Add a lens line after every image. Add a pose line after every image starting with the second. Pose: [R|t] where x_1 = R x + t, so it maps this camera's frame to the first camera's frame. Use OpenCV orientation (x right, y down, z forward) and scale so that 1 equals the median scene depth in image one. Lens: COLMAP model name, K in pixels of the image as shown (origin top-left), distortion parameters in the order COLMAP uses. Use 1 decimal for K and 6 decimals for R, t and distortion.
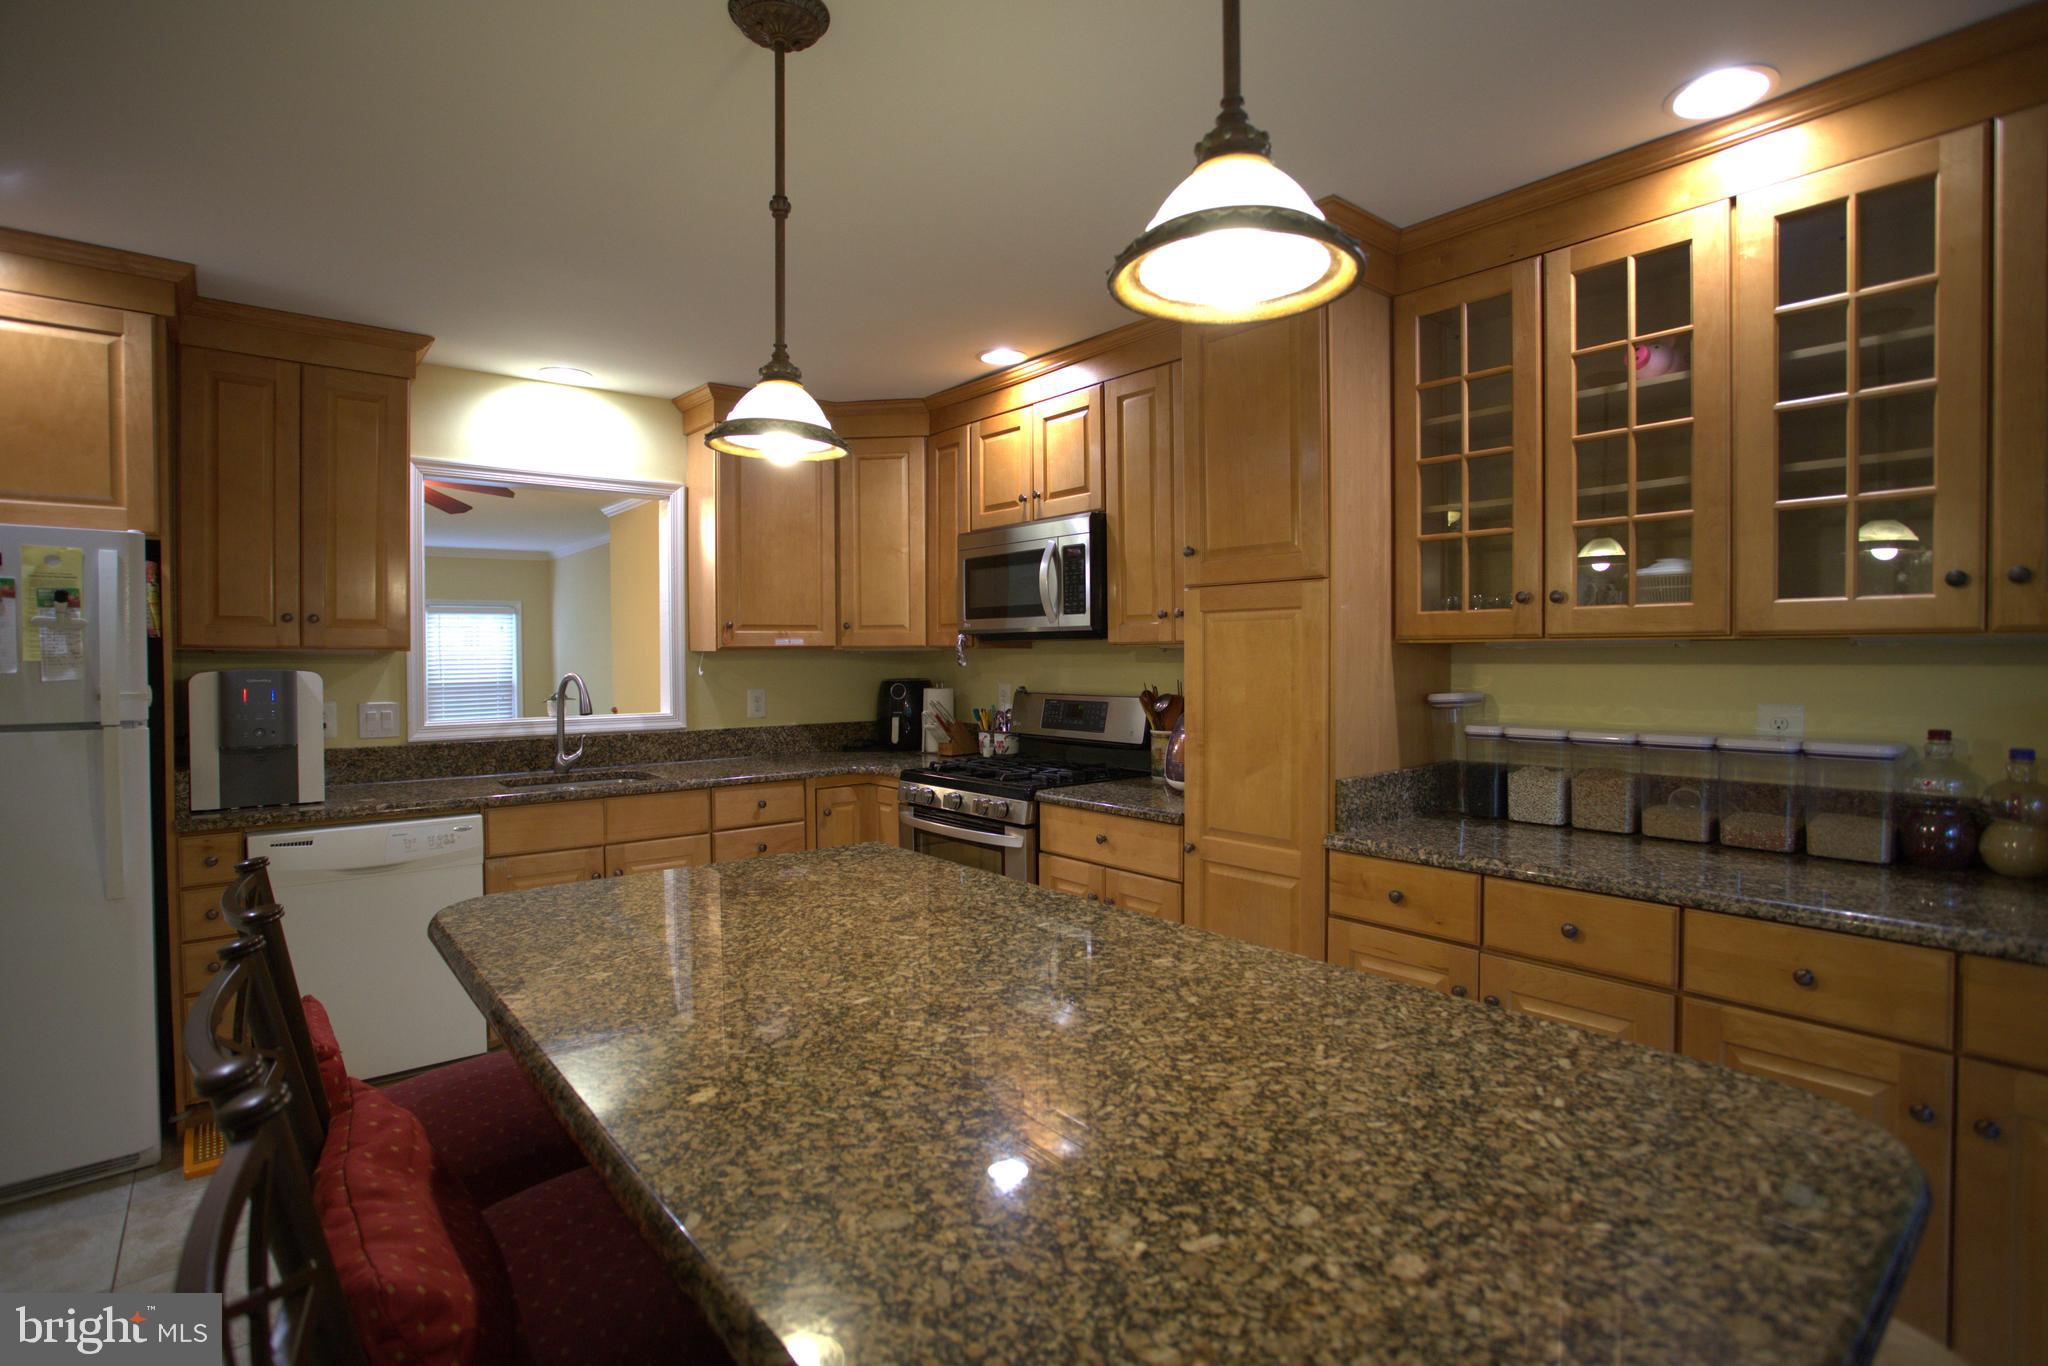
lens RADIAL K [[987.5, 0, 1020.8], [0, 987.5, 678.2], [0, 0, 1]] dist [-0.072463, 0.031757]
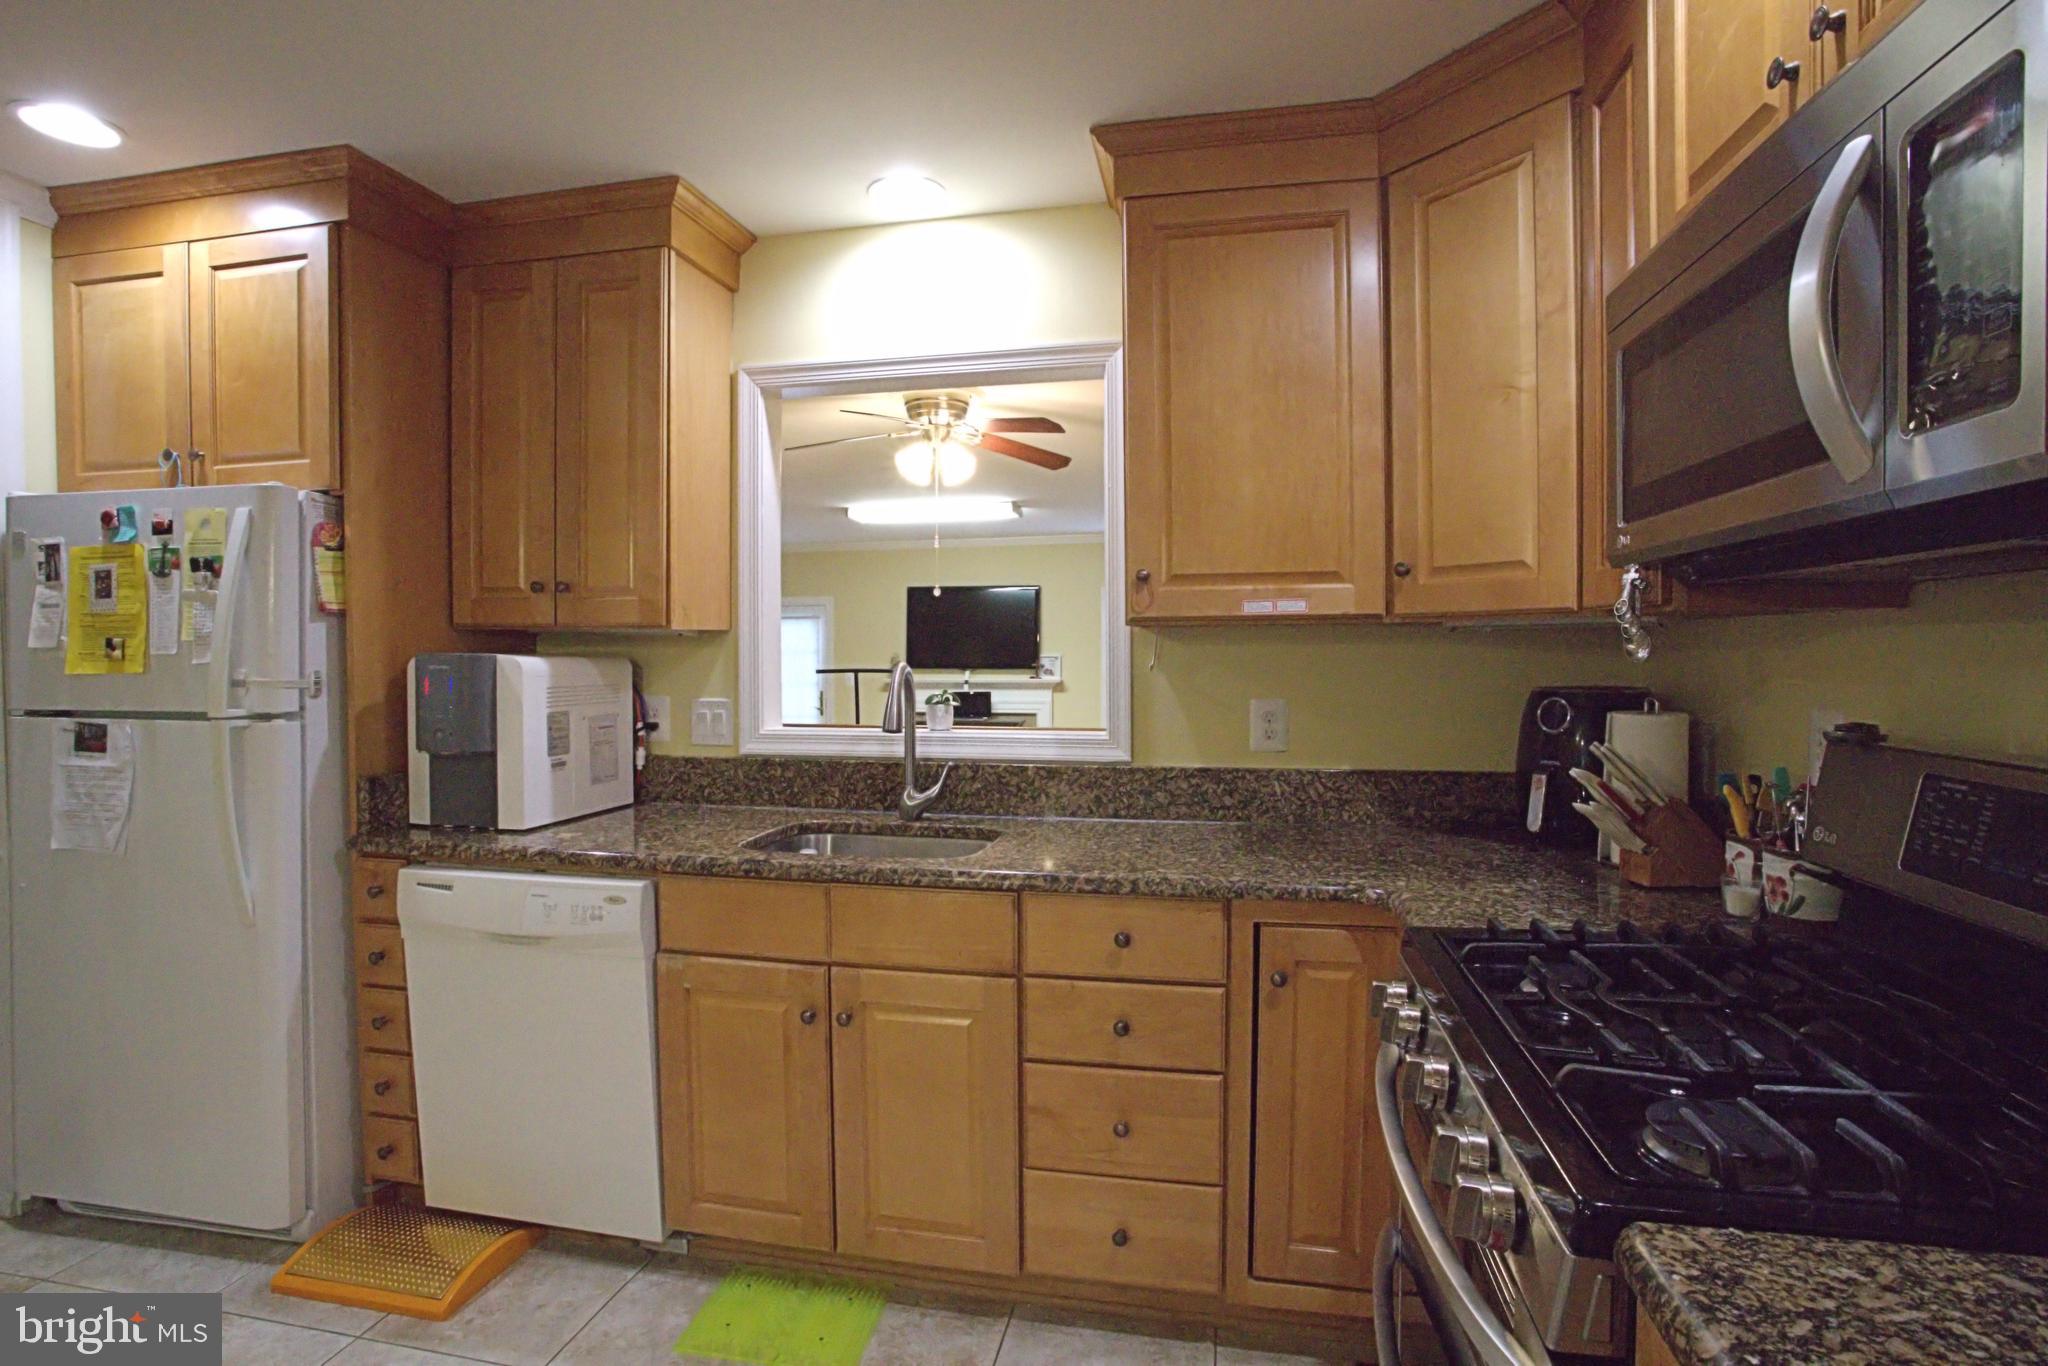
lens RADIAL K [[987.5, 0, 1020.8], [0, 987.5, 678.2], [0, 0, 1]] dist [-0.072463, 0.031757]
pose [[0.626609, 0.023604, -0.778976, 0.113902], [-0.018771, 0.999708, 0.015192, -0.009768], [0.779107, 0.005103, 0.626870, 0.933545]]
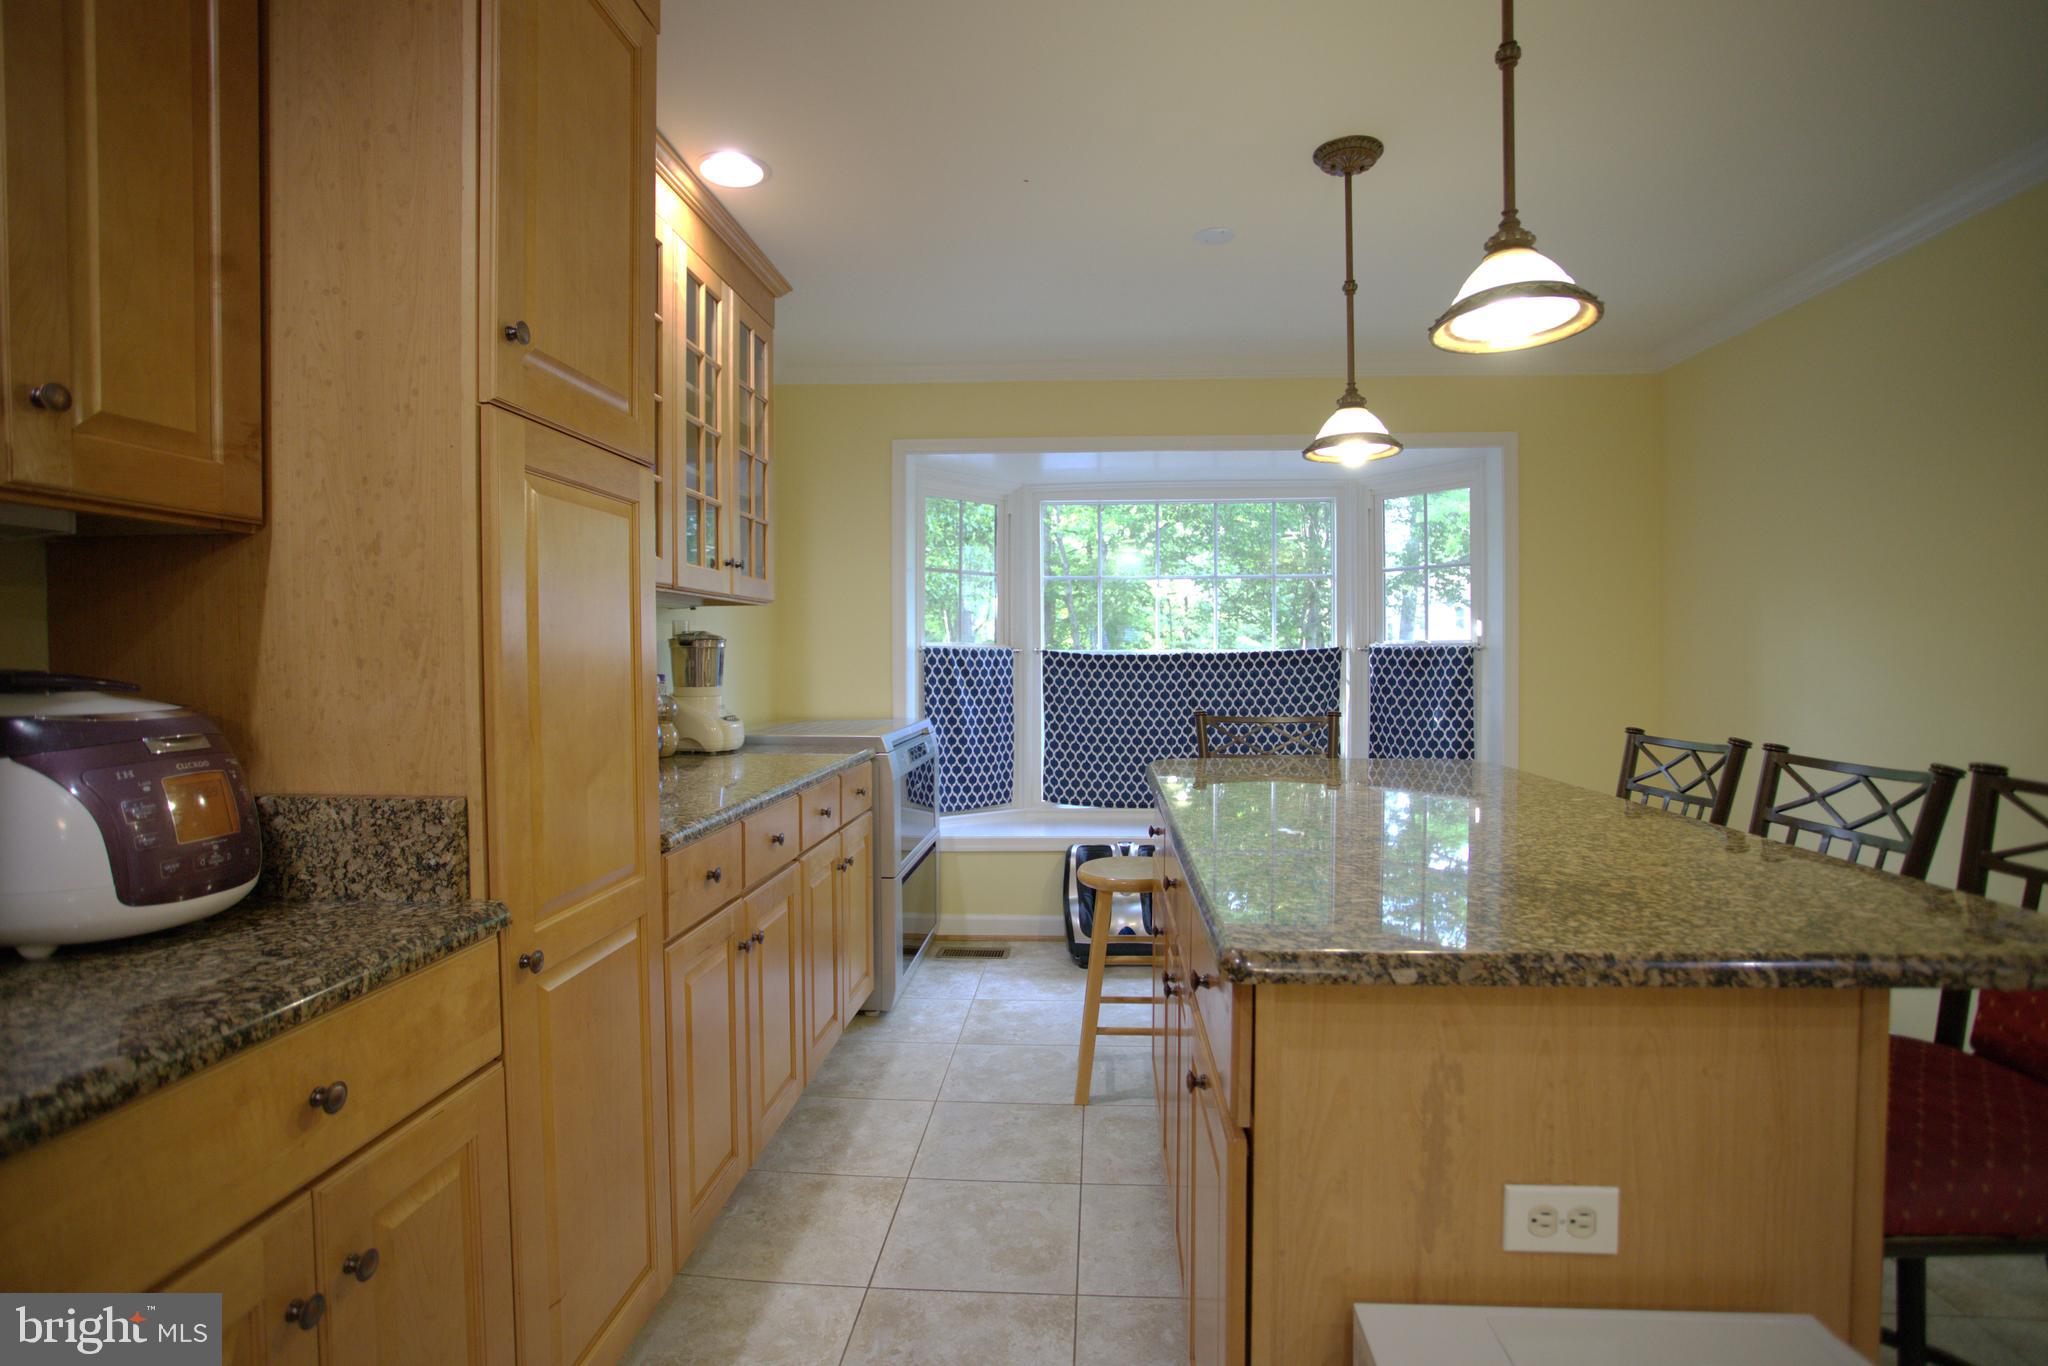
lens RADIAL K [[987.5, 0, 1020.8], [0, 987.5, 678.2], [0, 0, 1]] dist [-0.072463, 0.031757]
pose [[-0.713589, -0.009503, 0.700500, -0.333648], [0.023365, 0.999029, 0.037354, 0.024569], [-0.700174, 0.043023, -0.712674, 1.208411]]
